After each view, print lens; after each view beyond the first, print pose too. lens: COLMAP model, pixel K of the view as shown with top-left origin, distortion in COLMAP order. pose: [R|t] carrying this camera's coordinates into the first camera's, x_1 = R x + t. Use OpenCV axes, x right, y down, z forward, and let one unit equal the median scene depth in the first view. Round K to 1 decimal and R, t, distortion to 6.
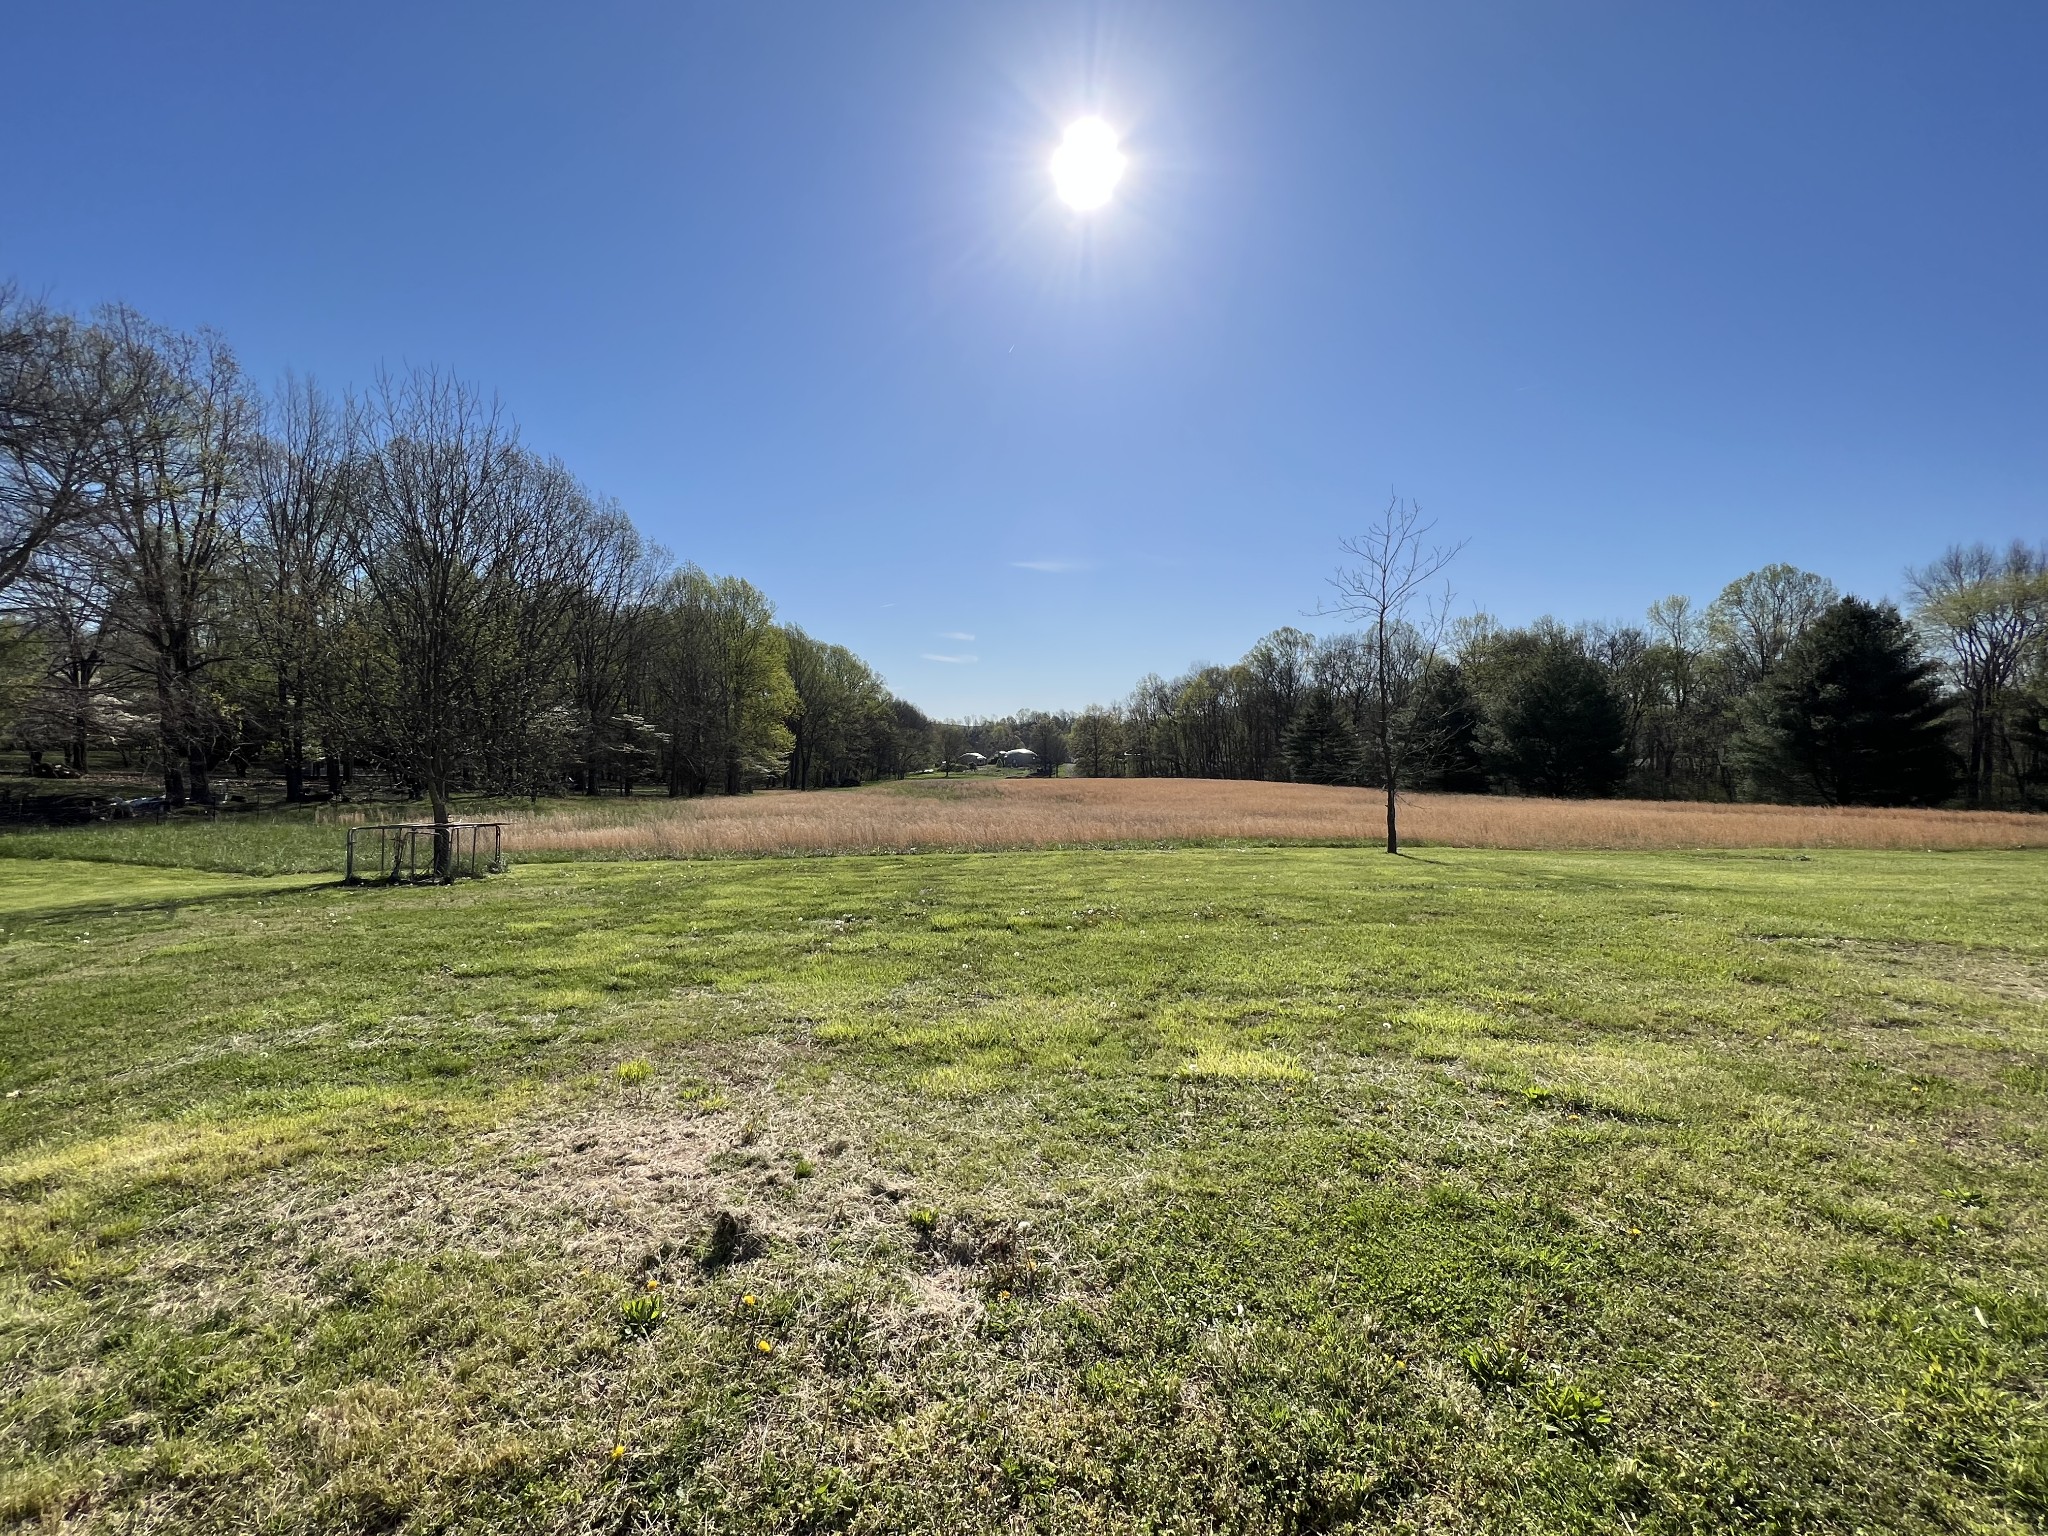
lens RADIAL K [[841.0, 0, 1016.4], [0, 841.0, 776.7], [0, 0, 1]] dist [-0.001263, 0.000238]
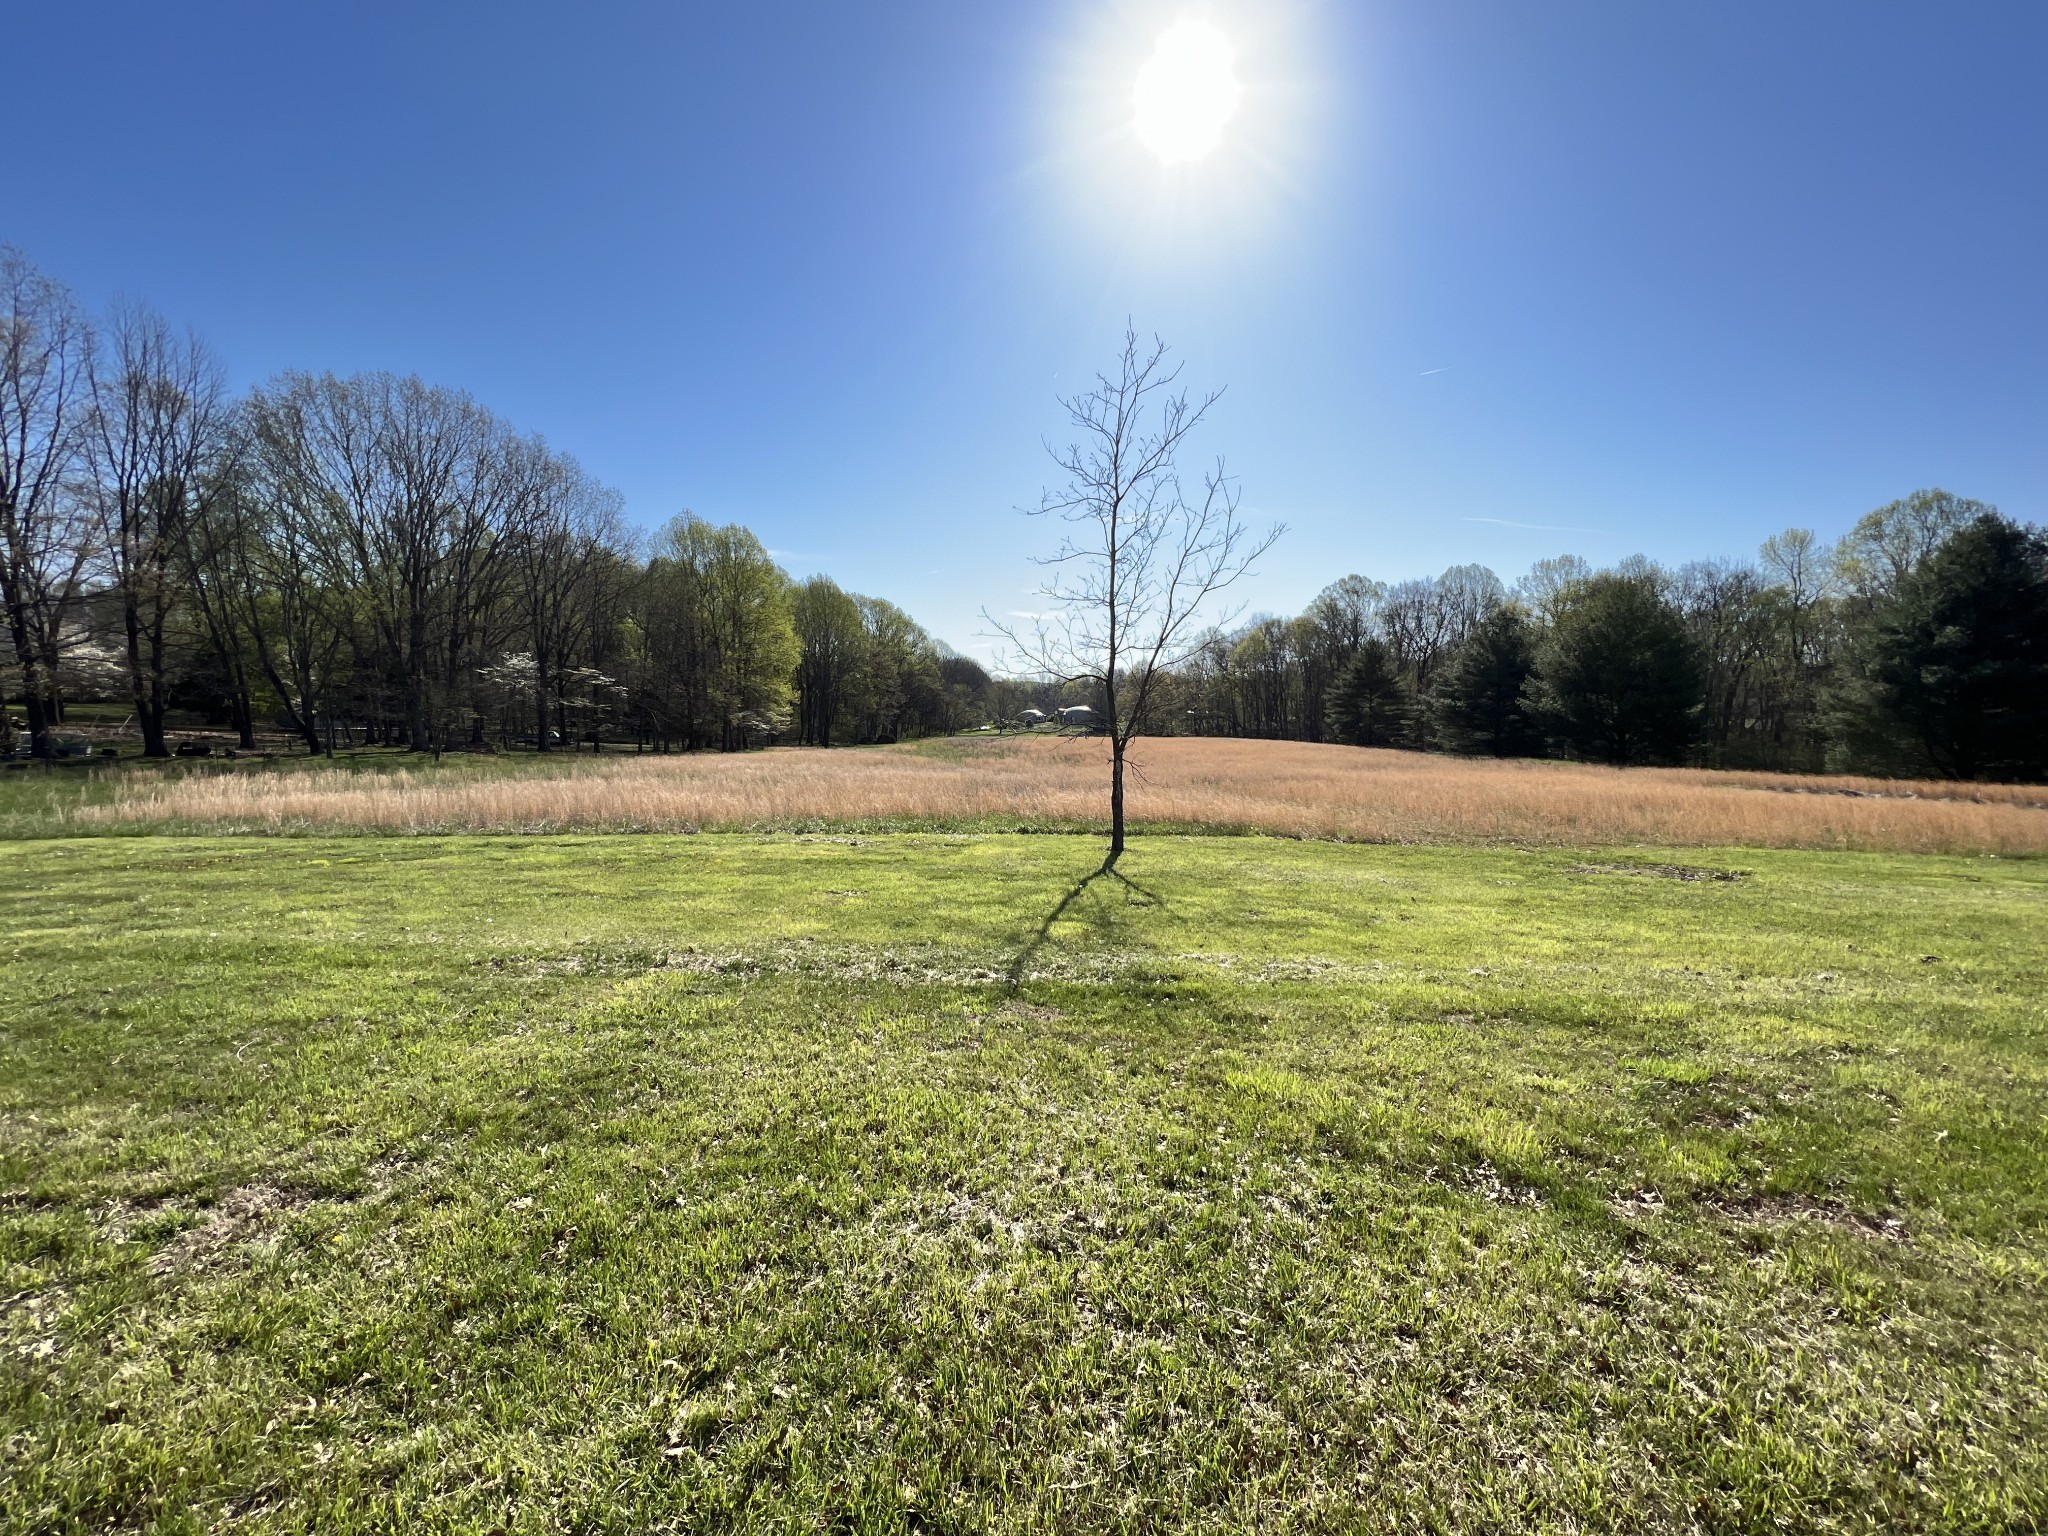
lens RADIAL K [[841.0, 0, 1031.0], [0, 841.0, 761.2], [0, 0, 1]] dist [-0.001263, 0.000238]
pose [[0.995135, 0.010635, -0.097945, 0.089560], [-0.007518, 0.999455, 0.032143, -0.000834], [0.098234, -0.031251, 0.994673, 0.060074]]
